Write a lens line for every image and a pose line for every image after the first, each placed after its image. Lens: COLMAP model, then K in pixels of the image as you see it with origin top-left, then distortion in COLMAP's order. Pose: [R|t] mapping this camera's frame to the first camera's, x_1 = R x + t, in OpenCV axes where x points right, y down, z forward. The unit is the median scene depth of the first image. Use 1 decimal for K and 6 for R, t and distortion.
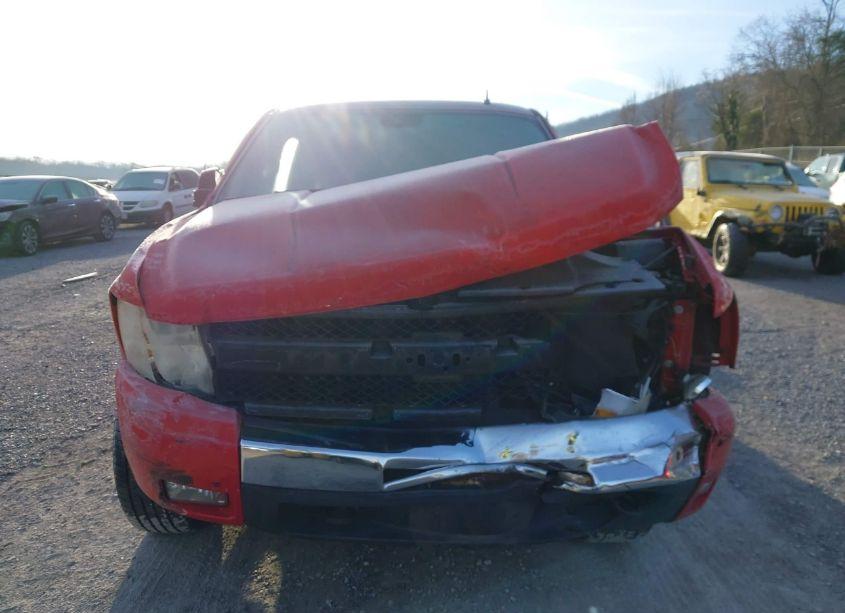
lens RADIAL K [[681.5, 0, 404.1], [0, 681.5, 305.7], [0, 0, 1]] dist [0.021394, 0.002228]
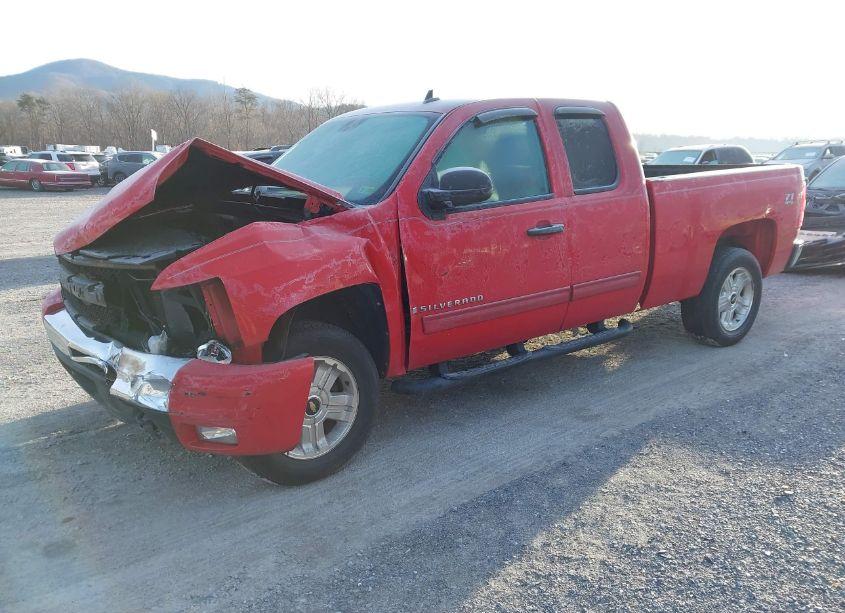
lens RADIAL K [[654.9, 0, 402.1], [0, 654.9, 309.9], [0, 0, 1]] dist [0.106369, -0.164291]
pose [[0.600666, 0.165411, -0.782202, 1.749315], [-0.125895, 0.985727, 0.111773, -0.149271], [0.789526, 0.031337, 0.612917, 0.602418]]
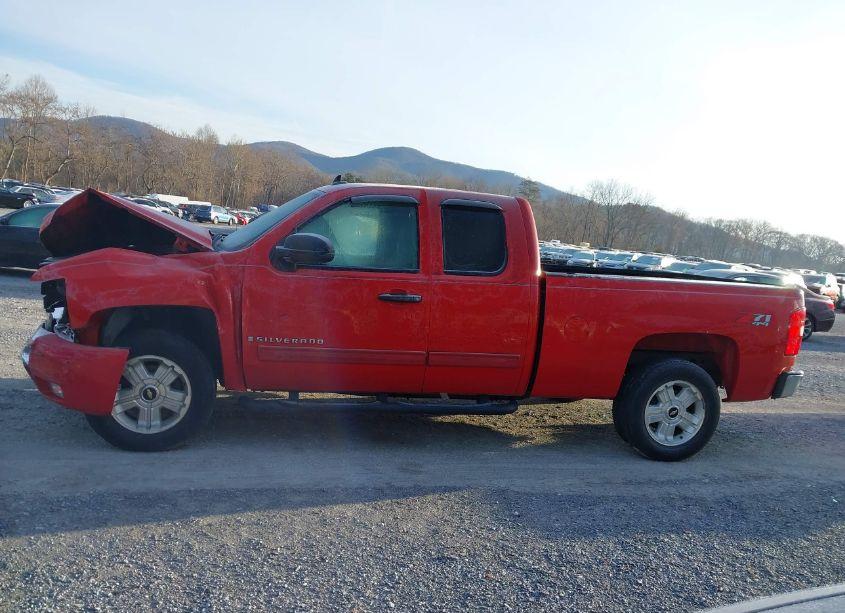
lens RADIAL K [[657.2, 0, 422.8], [0, 657.2, 314.8], [0, 0, 1]] dist [-0.003581, -0.005392]
pose [[0.268934, 0.136693, -0.953410, 2.573849], [-0.273194, 0.960049, 0.060583, -0.312621], [0.923602, 0.244172, 0.295533, 1.510018]]
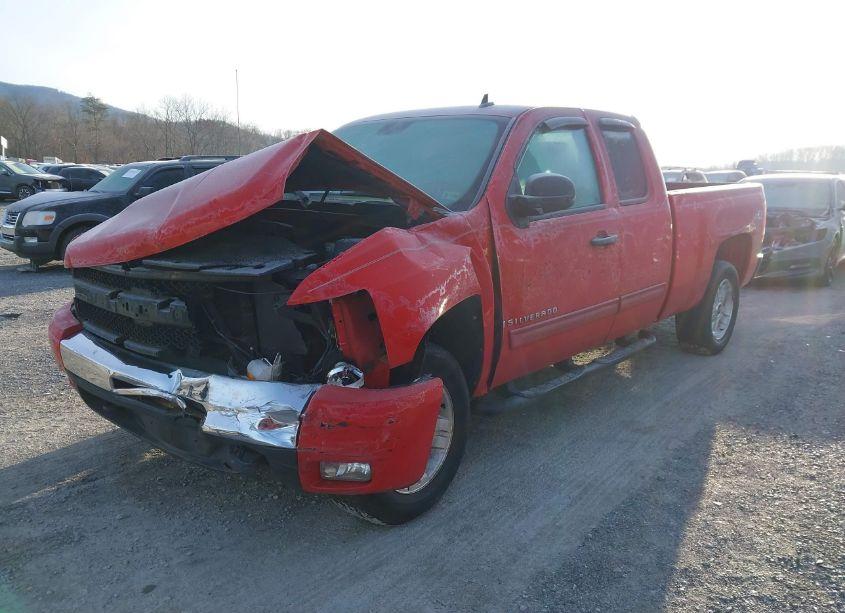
lens RADIAL K [[654.9, 0, 402.1], [0, 654.9, 309.9], [0, 0, 1]] dist [0.106369, -0.164291]
pose [[0.747249, 0.131451, -0.651413, 1.298787], [-0.123352, 0.990643, 0.058406, -0.061678], [0.652995, 0.036710, 0.756472, 0.313427]]
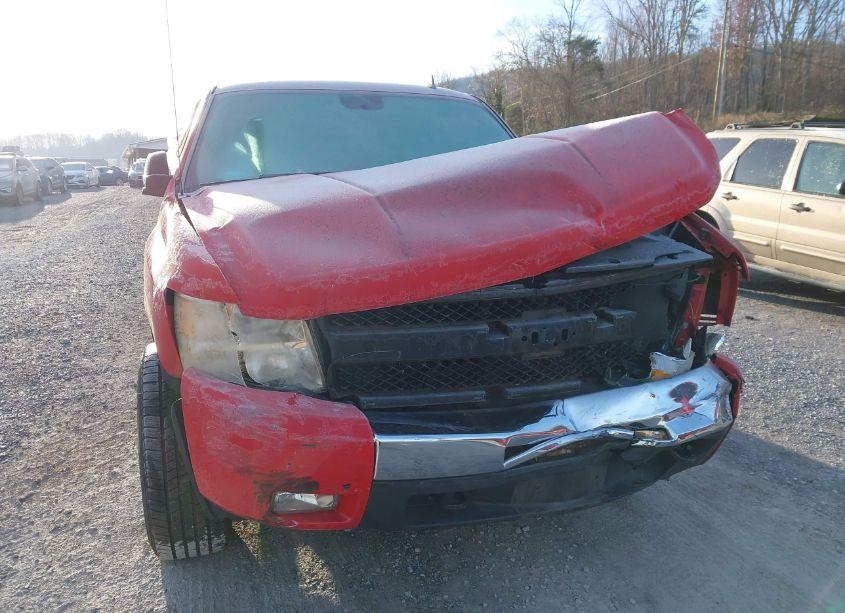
lens RADIAL K [[681.5, 0, 404.1], [0, 681.5, 305.7], [0, 0, 1]] dist [0.021394, 0.002228]
pose [[0.951487, -0.063611, 0.301041, -0.447929], [0.058055, 0.997938, 0.027375, -0.006898], [-0.302161, -0.008570, 0.953218, 0.080224]]
